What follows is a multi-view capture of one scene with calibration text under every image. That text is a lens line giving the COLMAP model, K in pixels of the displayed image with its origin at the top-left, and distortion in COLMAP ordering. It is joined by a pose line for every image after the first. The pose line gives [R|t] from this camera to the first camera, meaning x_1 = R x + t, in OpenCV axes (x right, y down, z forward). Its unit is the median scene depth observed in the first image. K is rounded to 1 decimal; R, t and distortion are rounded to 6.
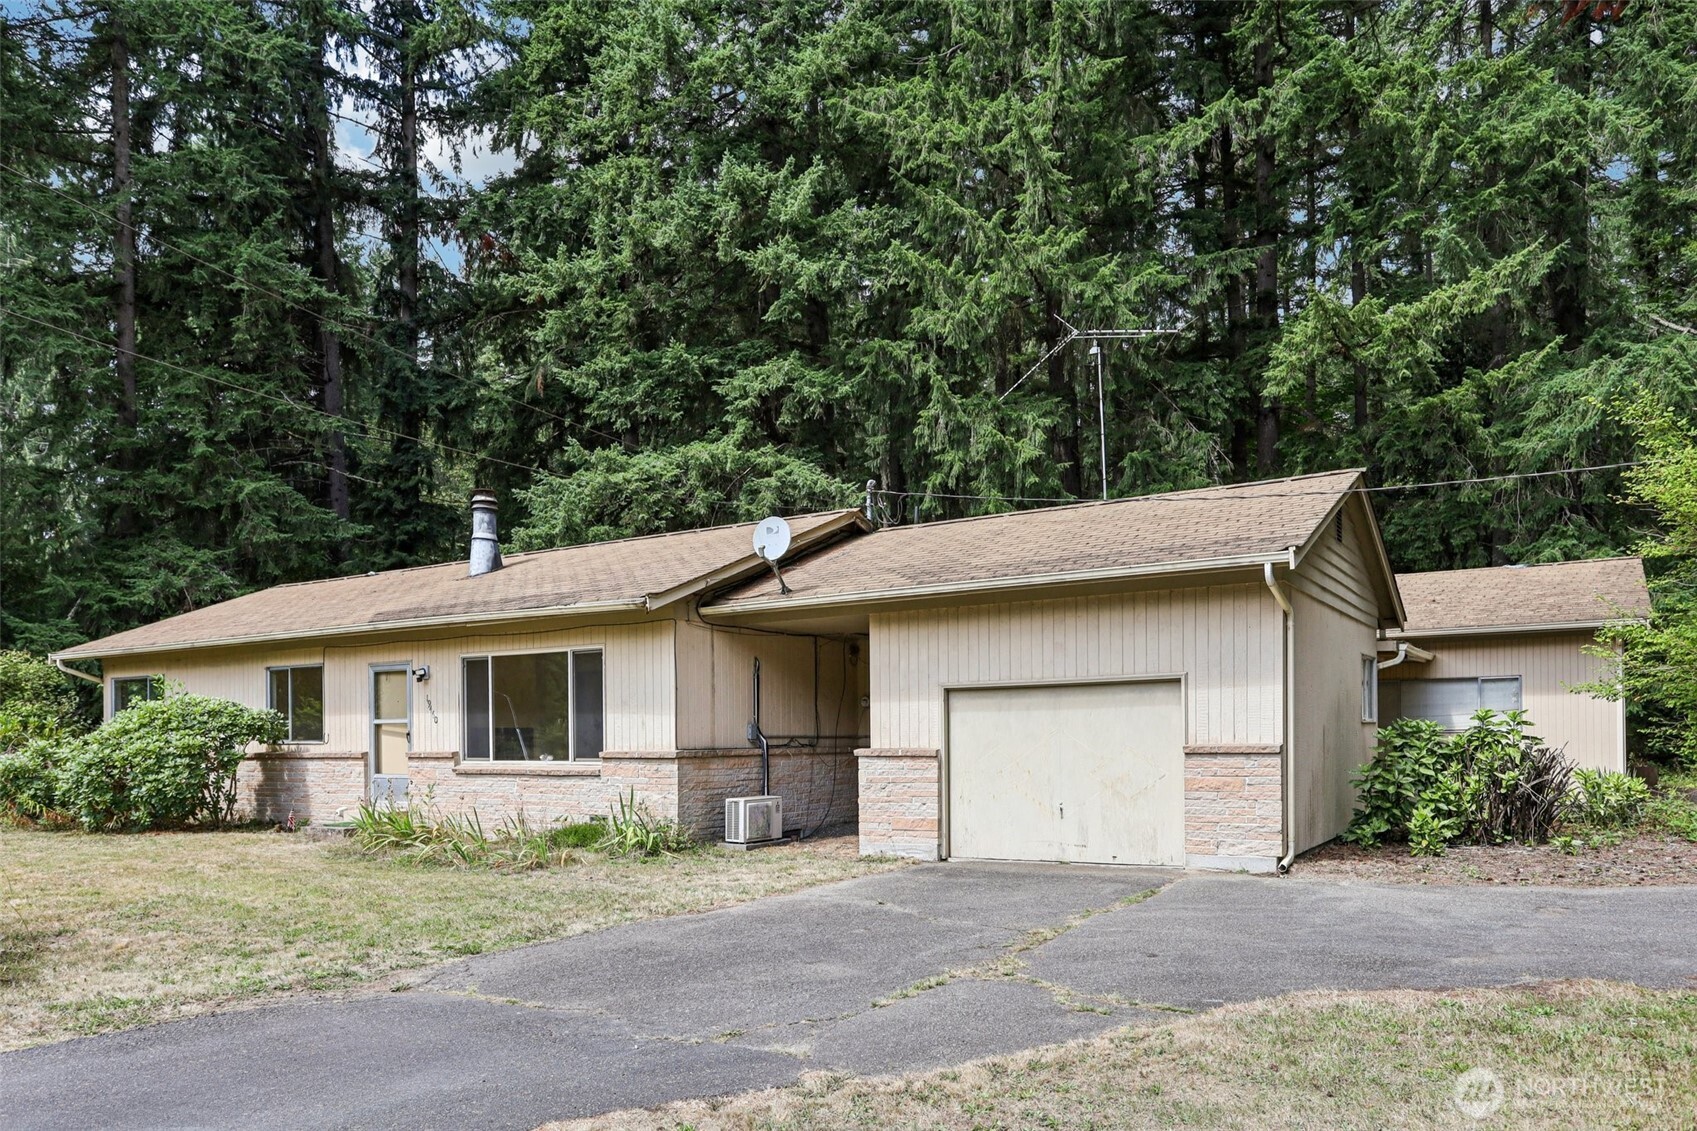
lens RADIAL K [[1196.4, 0, 849.9], [0, 1196.4, 671.7], [0, 0, 1]] dist [-0.089661, 0.170701]
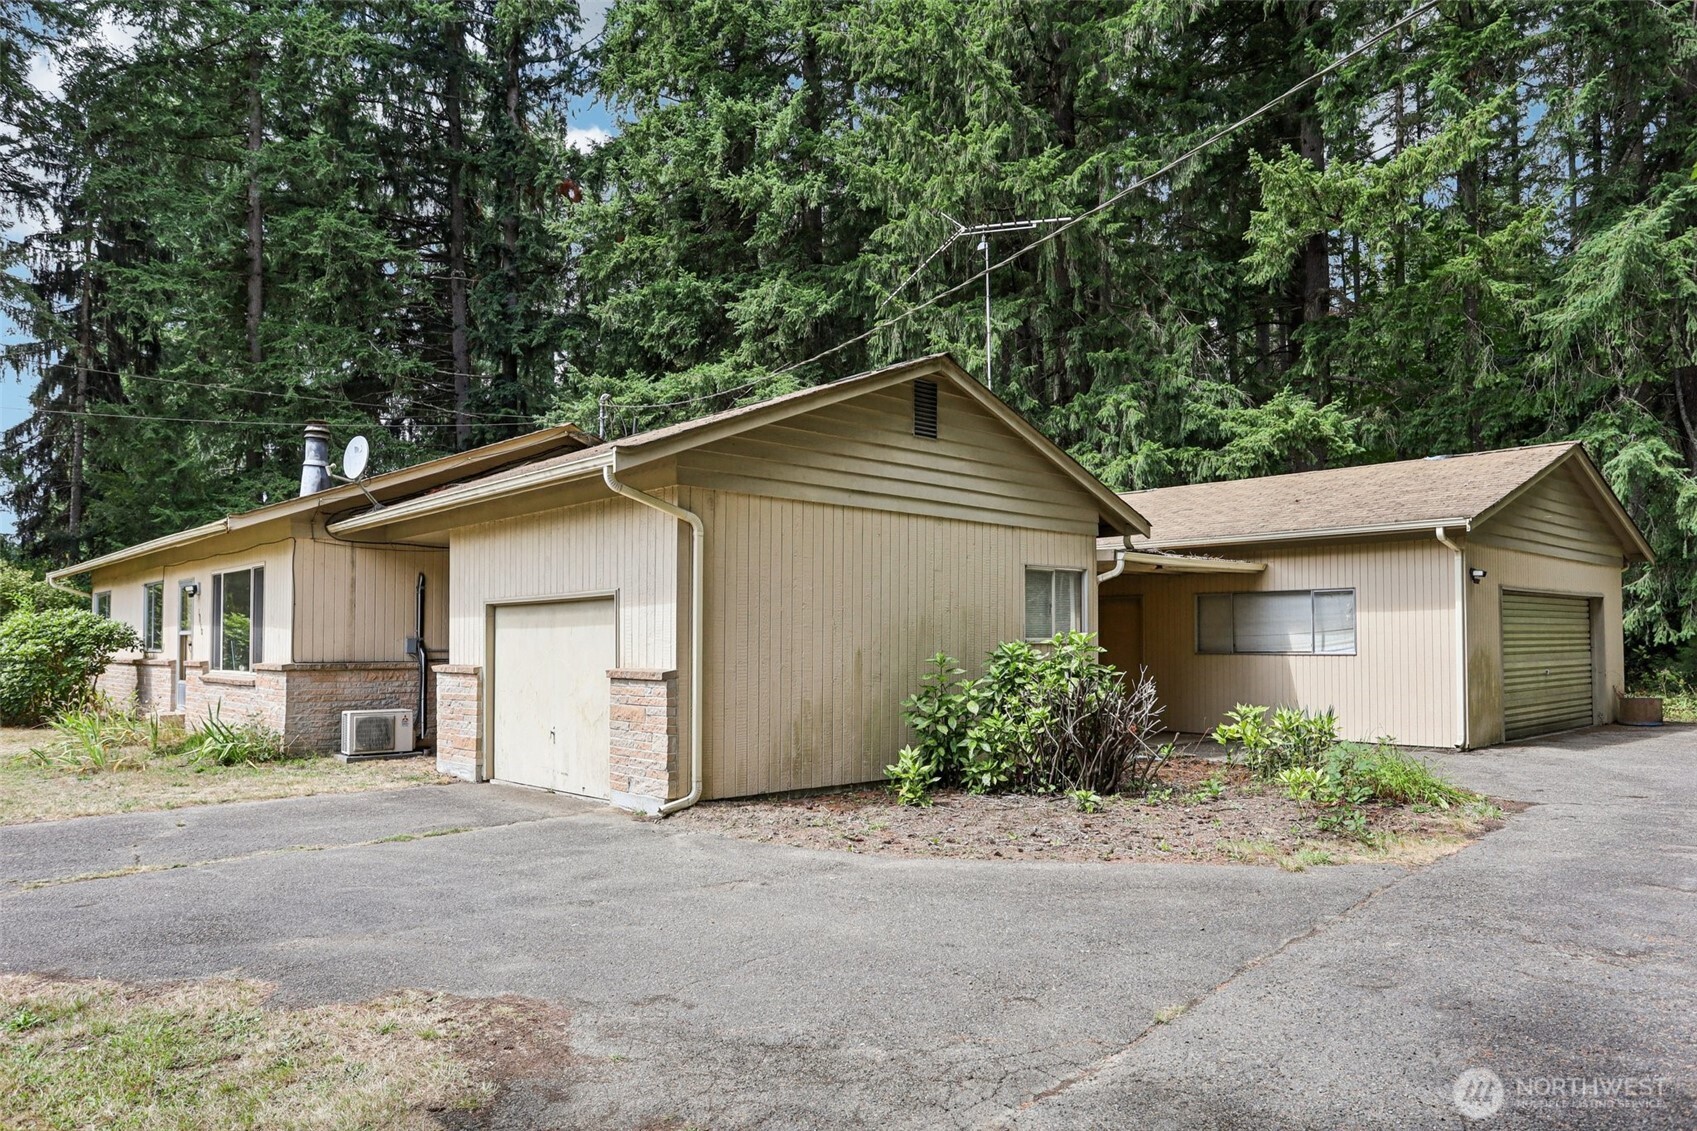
lens RADIAL K [[1125.4, 0, 848.5], [0, 1125.4, 565.5], [0, 0, 1]] dist [-0.008076, -0.000965]
pose [[0.965055, -0.007482, -0.261942, 0.511896], [0.003517, 0.999872, -0.015603, -0.002152], [0.262025, 0.014137, 0.964957, 0.161195]]
